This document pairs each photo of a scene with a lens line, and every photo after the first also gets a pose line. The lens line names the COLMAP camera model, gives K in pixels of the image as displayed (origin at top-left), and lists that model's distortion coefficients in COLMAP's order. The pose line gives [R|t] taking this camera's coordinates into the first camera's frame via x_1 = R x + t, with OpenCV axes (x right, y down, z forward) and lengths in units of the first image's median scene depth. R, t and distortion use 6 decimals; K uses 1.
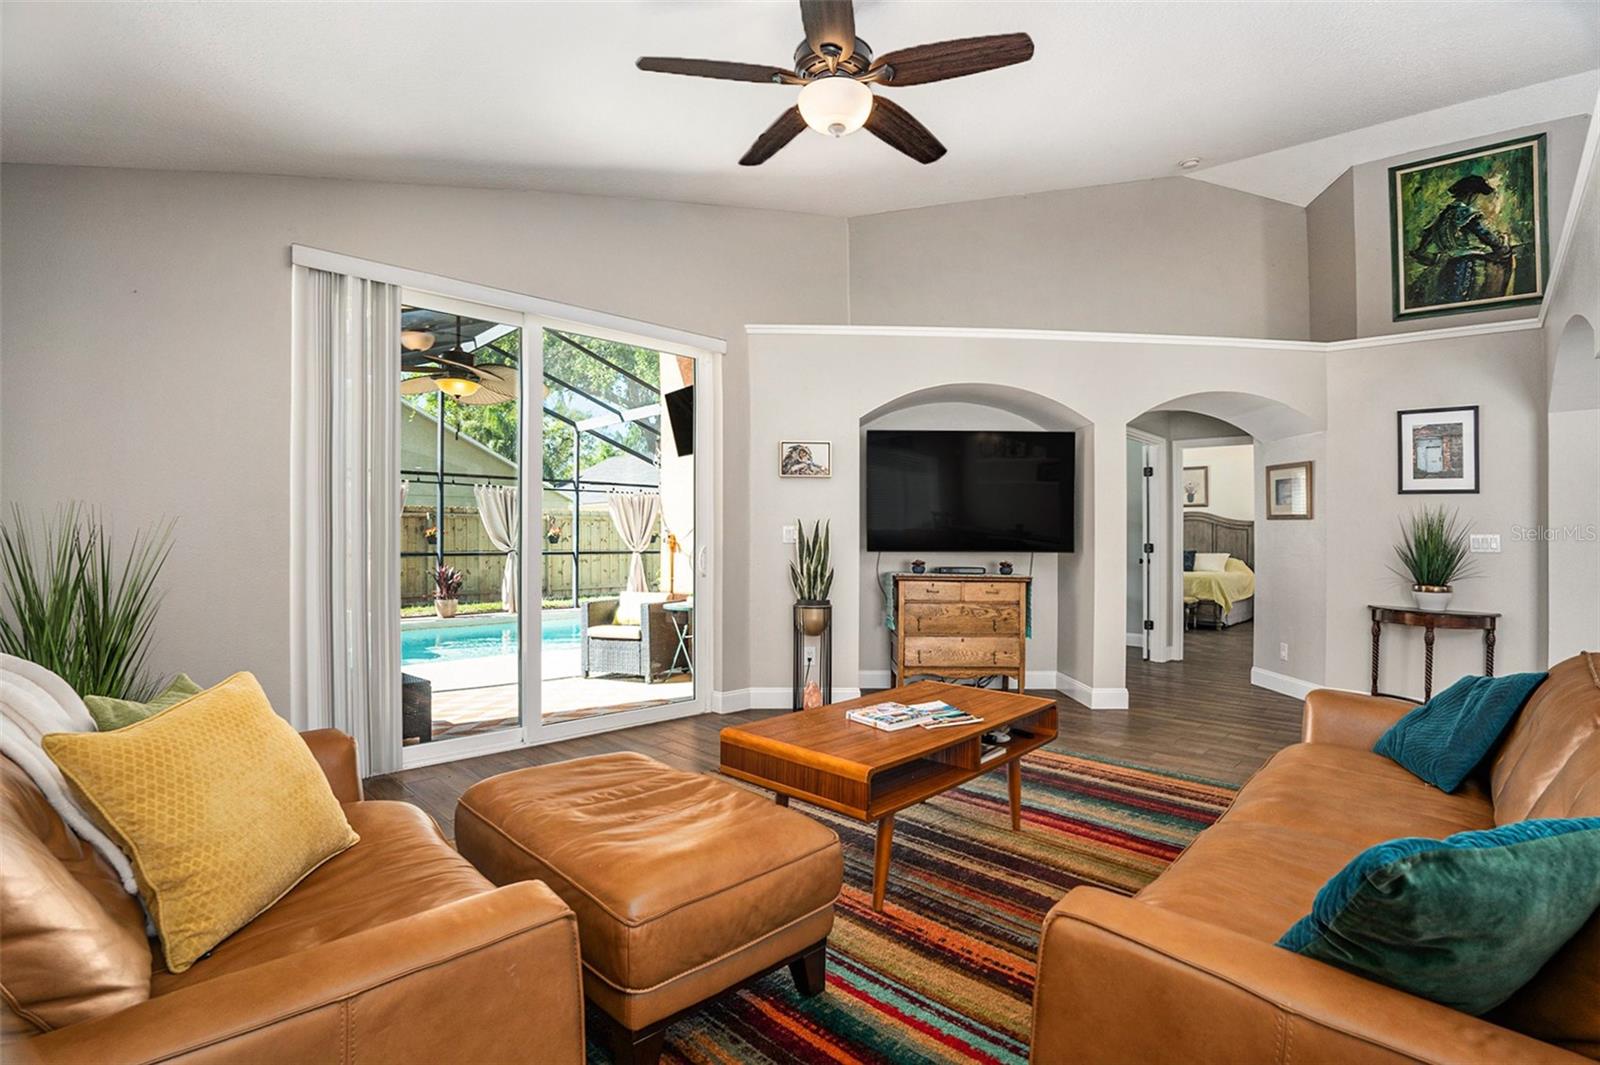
lens RADIAL K [[746.3, 0, 804.3], [0, 746.3, 564.2], [0, 0, 1]] dist [-0.058385, 0.000904]
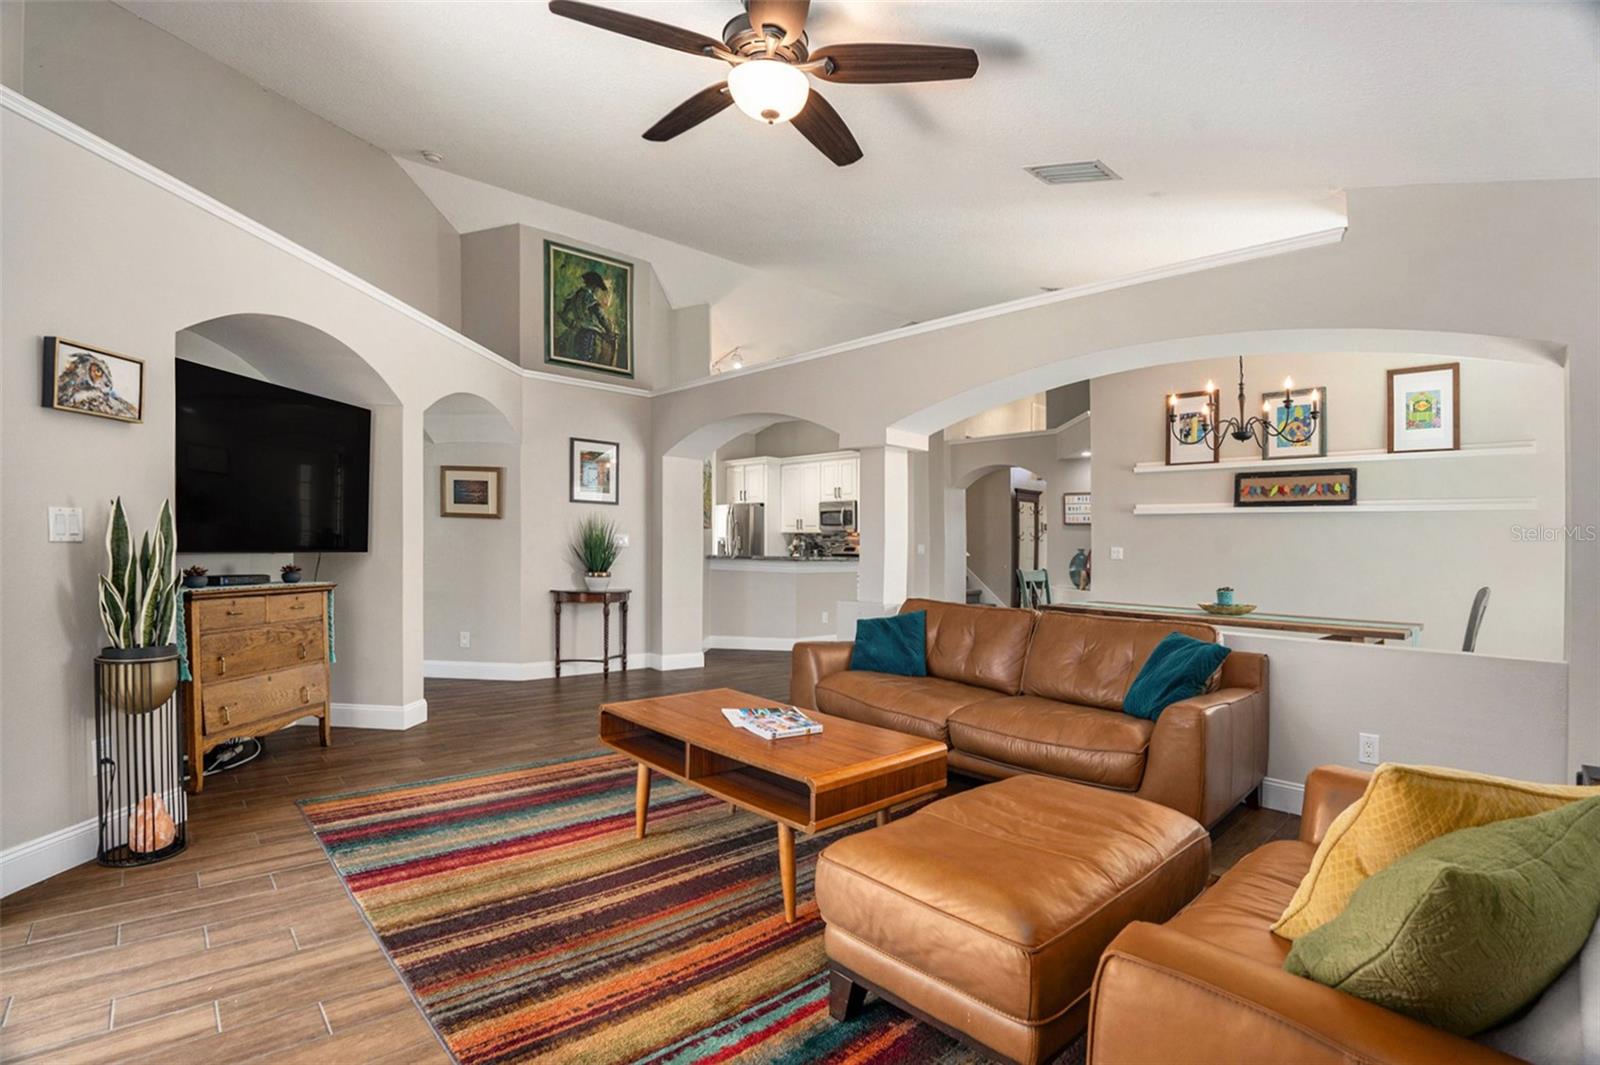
lens RADIAL K [[750.9, 0, 815.9], [0, 750.9, 518.4], [0, 0, 1]] dist [-0.023580, -0.025179]
pose [[0.081792, 0.028860, 0.996231, -0.463814], [0.019922, 0.999334, -0.030586, -0.018502], [-0.996450, 0.022349, 0.081162, 0.452843]]
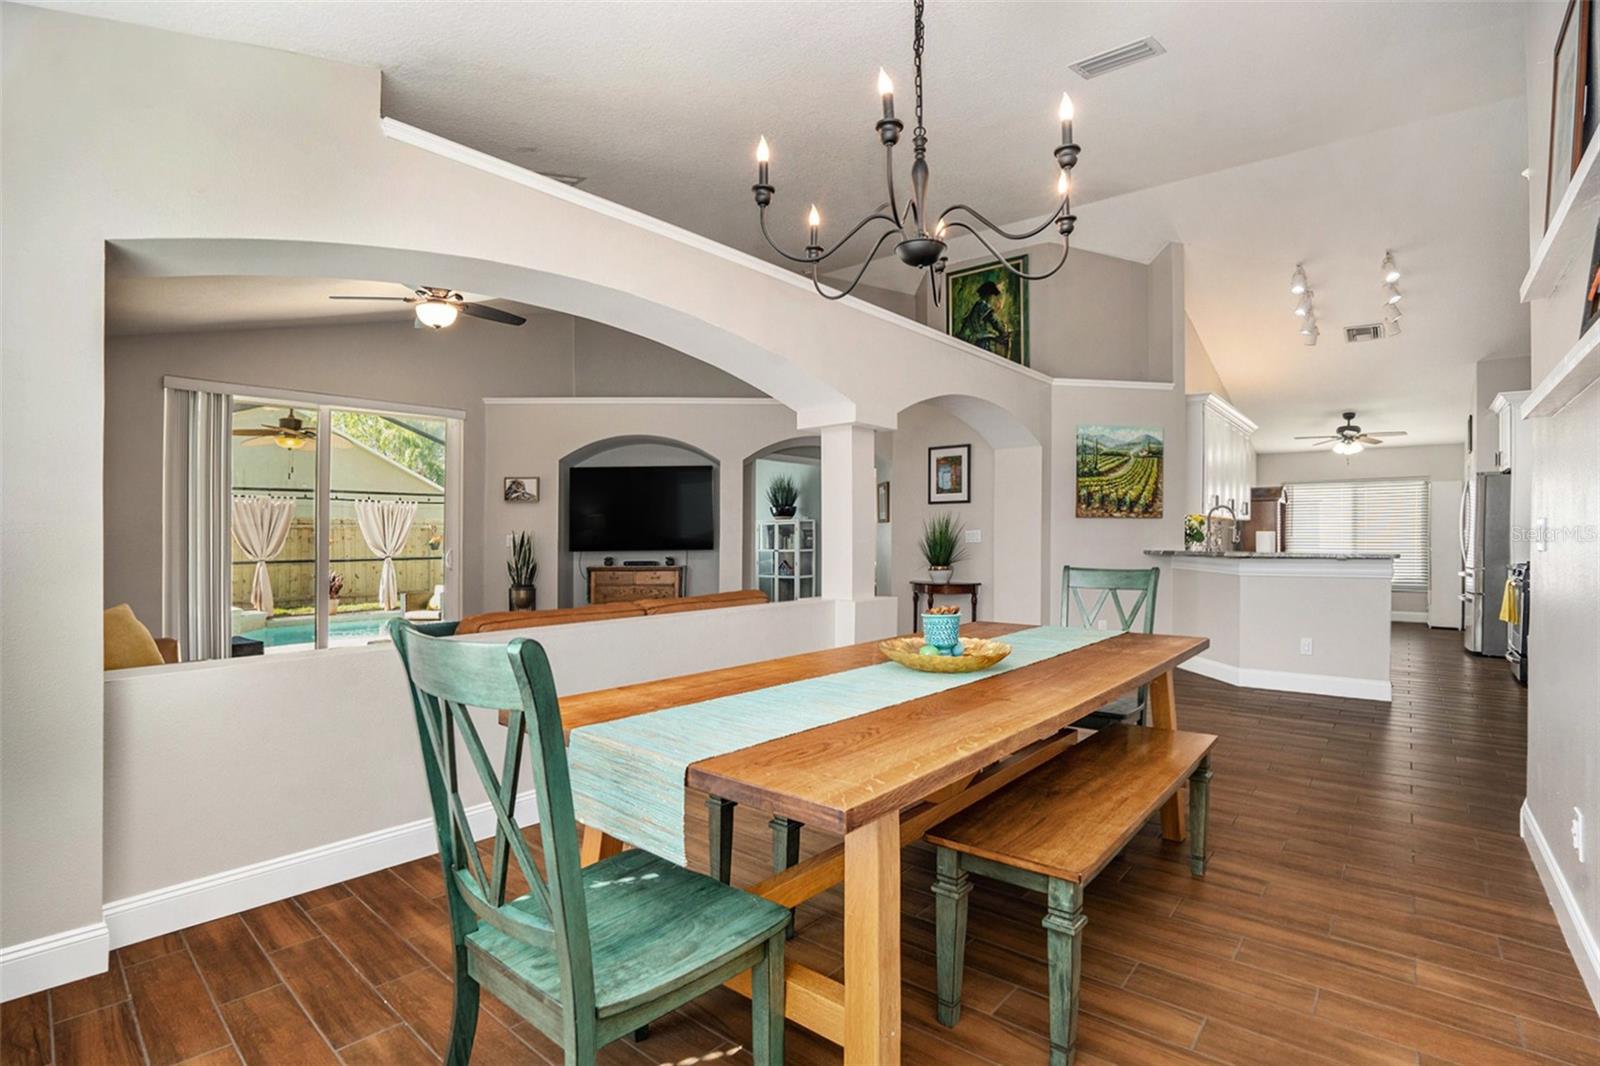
lens RADIAL K [[772.3, 0, 796.9], [0, 772.3, 538.4], [0, 0, 1]] dist [-0.084944, 0.014278]
pose [[0.998253, -0.018928, 0.055978, 0.463037], [0.020979, 0.999121, -0.036283, 0.022289], [-0.055242, 0.037394, 0.997773, -0.538011]]
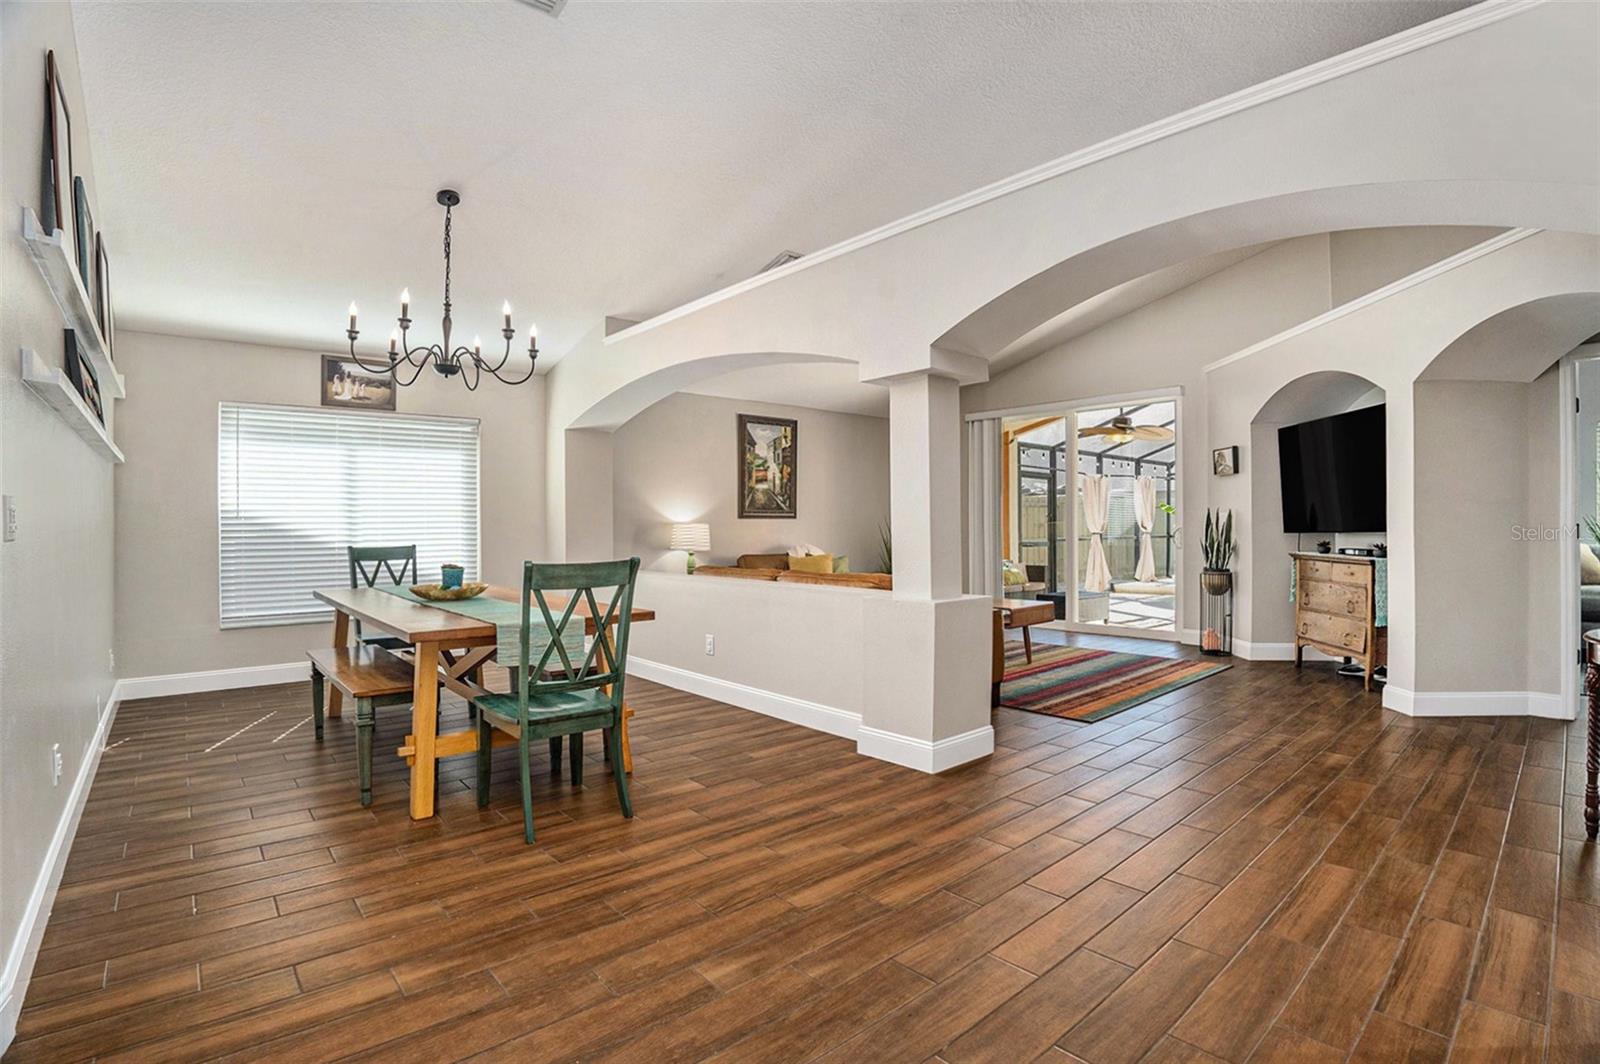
lens RADIAL K [[772.3, 0, 796.9], [0, 772.3, 537.4], [0, 0, 1]] dist [-0.084944, 0.014278]
pose [[-0.106421, 0.006925, -0.994297, 1.359211], [-0.029856, 0.999503, 0.010157, 0.001703], [0.993873, 0.030766, -0.106161, 0.387591]]
